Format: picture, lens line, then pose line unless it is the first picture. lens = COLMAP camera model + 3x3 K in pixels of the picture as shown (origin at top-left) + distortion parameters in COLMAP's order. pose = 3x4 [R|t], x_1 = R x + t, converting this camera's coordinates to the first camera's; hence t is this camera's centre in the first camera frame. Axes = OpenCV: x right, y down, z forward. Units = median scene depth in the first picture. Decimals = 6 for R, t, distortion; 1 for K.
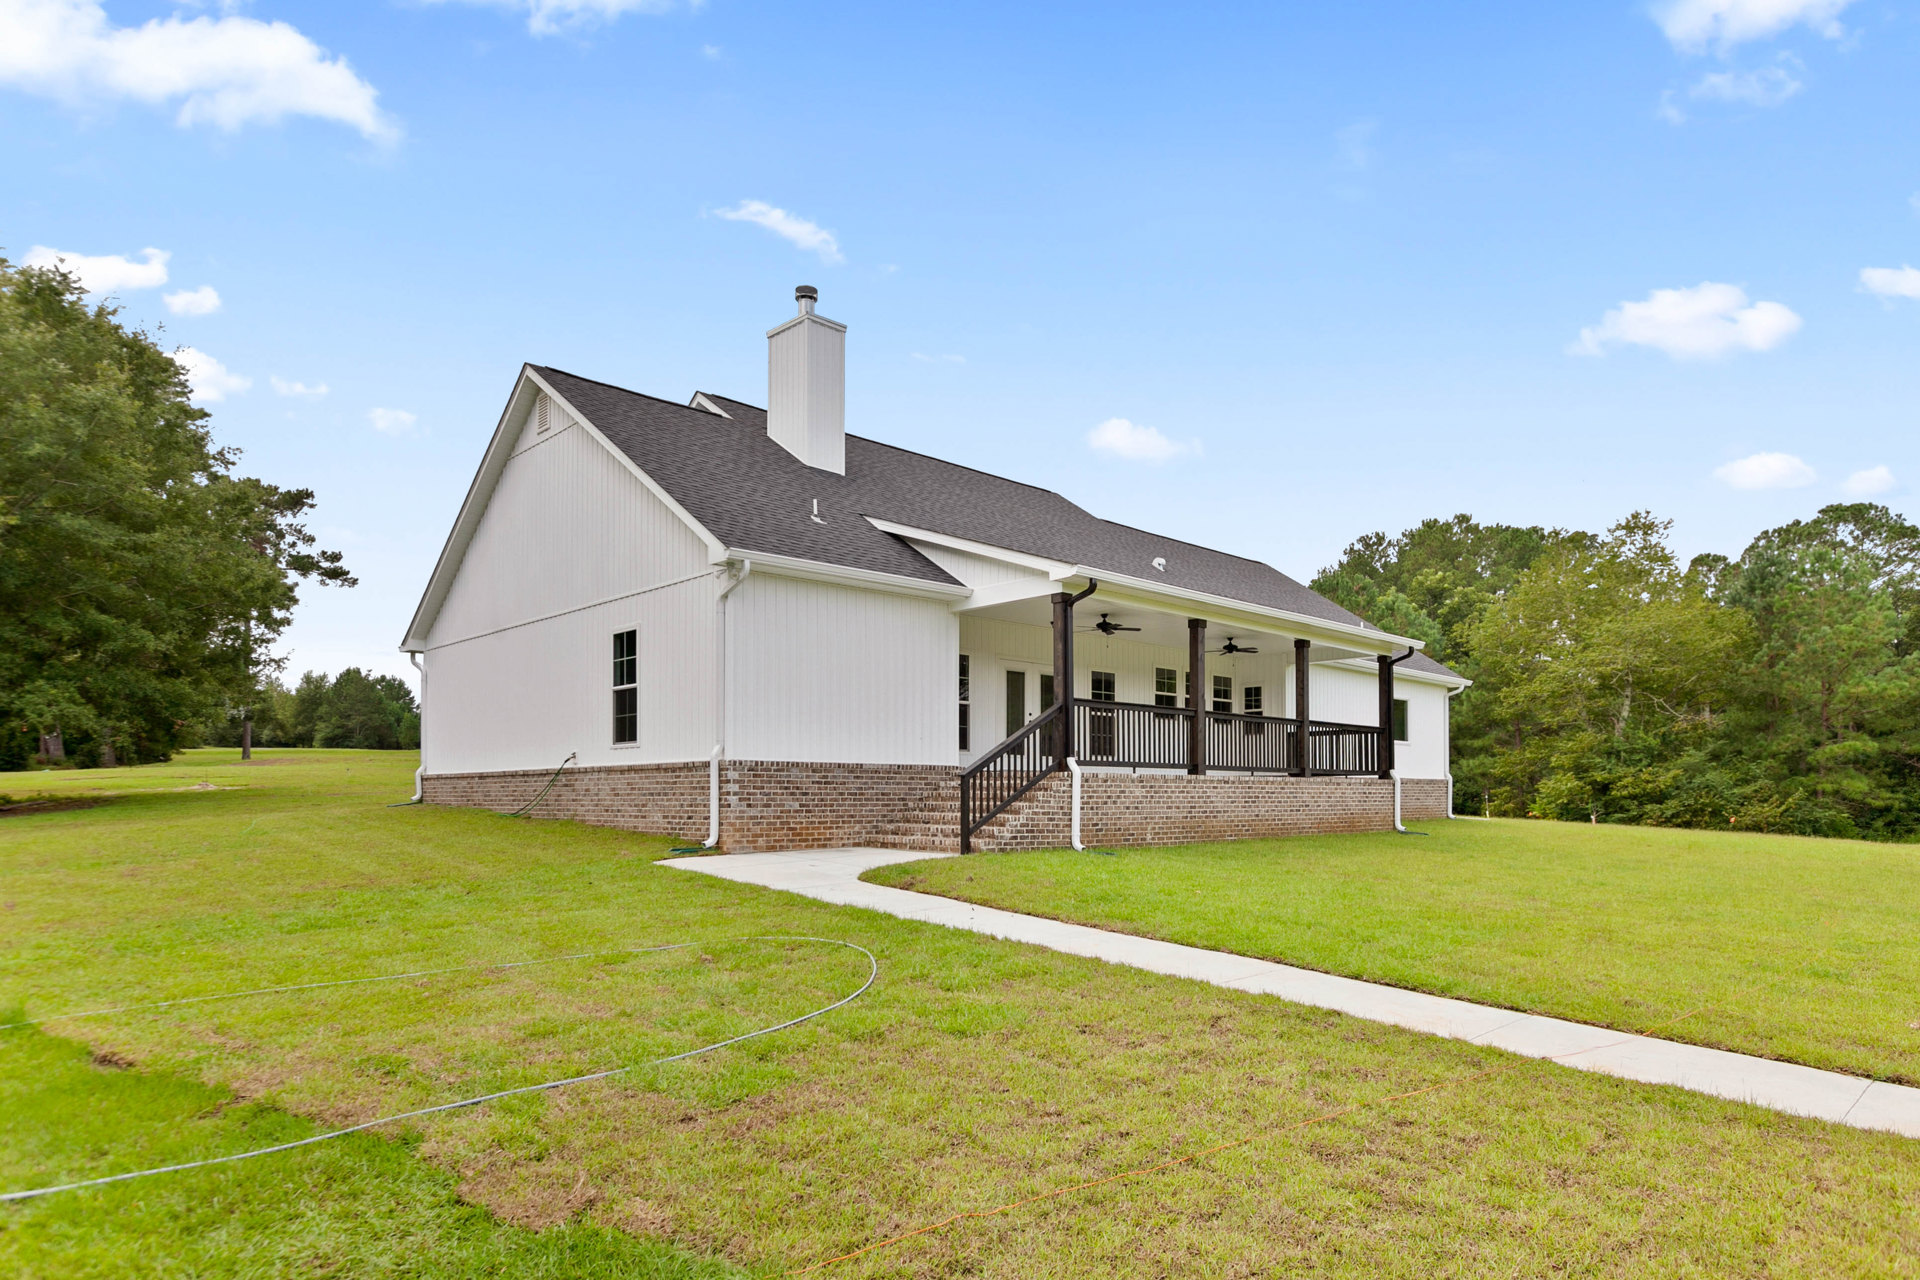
lens RADIAL K [[1105.7, 0, 971.3], [0, 1105.7, 651.1], [0, 0, 1]] dist [0.003718, -0.002506]
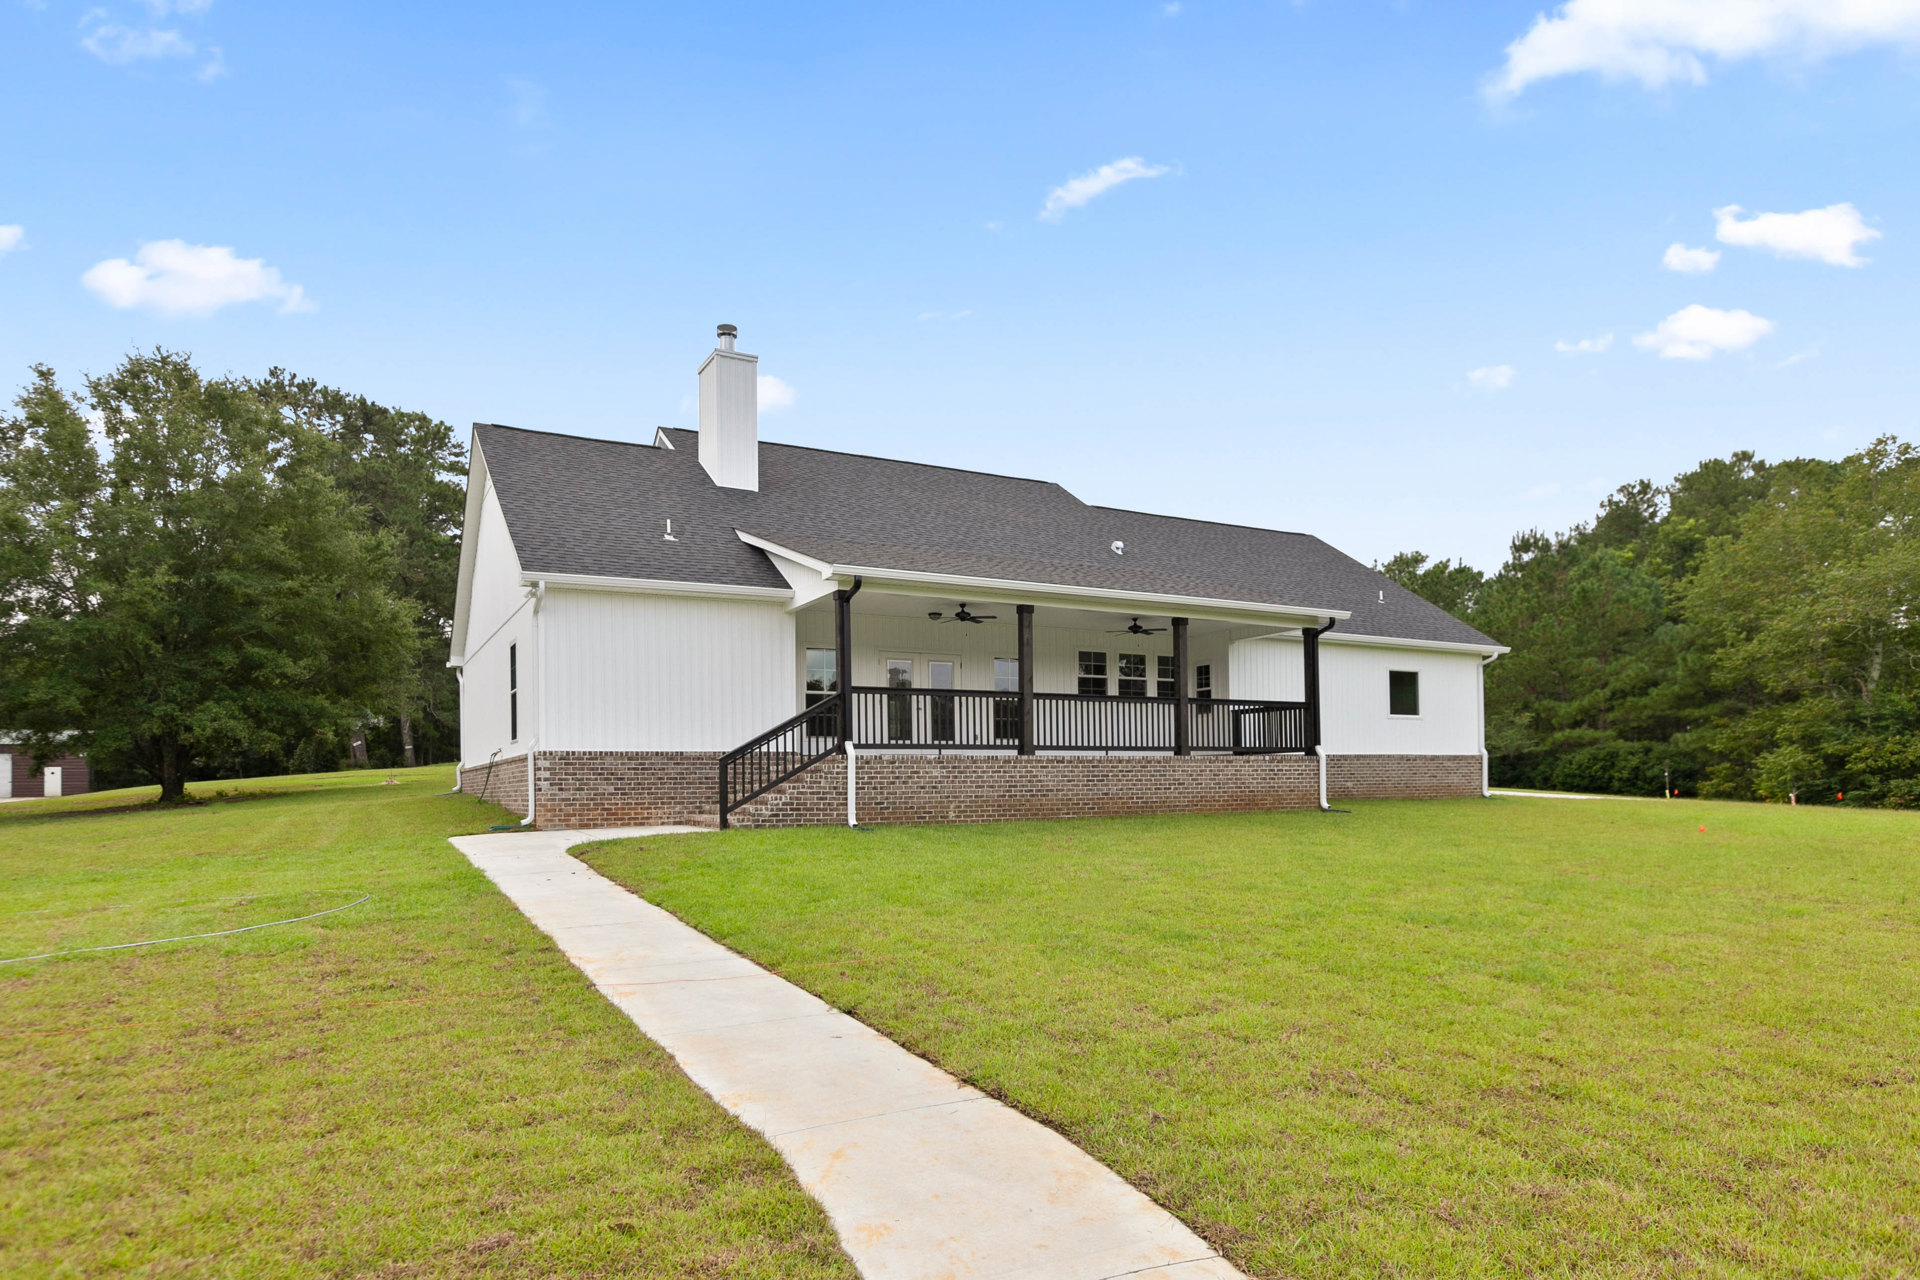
lens RADIAL K [[1105.7, 0, 956.2], [0, 1105.7, 637.0], [0, 0, 1]] dist [0.003718, -0.002506]
pose [[0.964452, -0.049441, -0.259594, 0.331960], [0.048433, 0.998774, -0.010280, 0.006861], [0.259784, -0.002658, 0.965663, -0.014738]]
